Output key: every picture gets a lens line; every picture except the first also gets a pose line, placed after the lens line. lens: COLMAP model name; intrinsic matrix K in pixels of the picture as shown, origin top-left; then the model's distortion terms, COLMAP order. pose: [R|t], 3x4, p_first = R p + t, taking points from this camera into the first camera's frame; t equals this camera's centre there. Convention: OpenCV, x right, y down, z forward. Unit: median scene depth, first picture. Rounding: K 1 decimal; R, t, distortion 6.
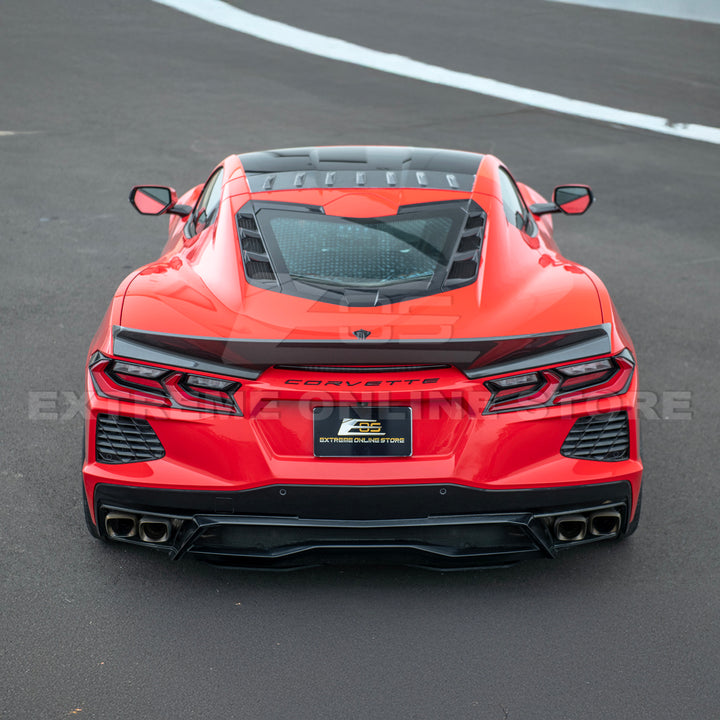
lens RADIAL K [[1772.5, 0, 361.5], [0, 1772.5, 394.3], [0, 0, 1]] dist [0.063317, 0.552589]
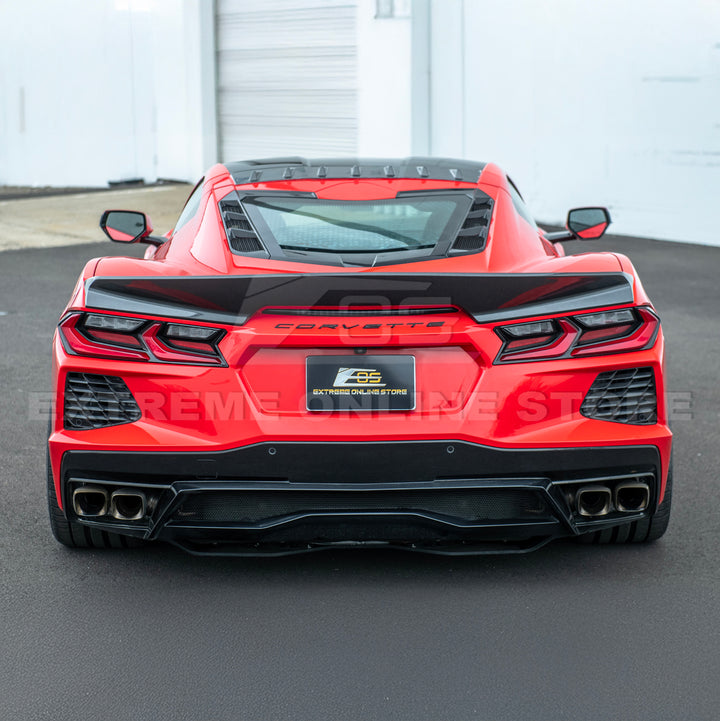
lens RADIAL K [[2025.4, 0, 360.0], [0, 2025.4, 360.5], [0, 0, 1]] dist [0.079259, 0.295142]
pose [[0.999978, -0.004274, 0.005059, -0.004746], [0.004969, 0.989204, -0.146463, 0.156085], [-0.004378, 0.146485, 0.989203, -0.021515]]
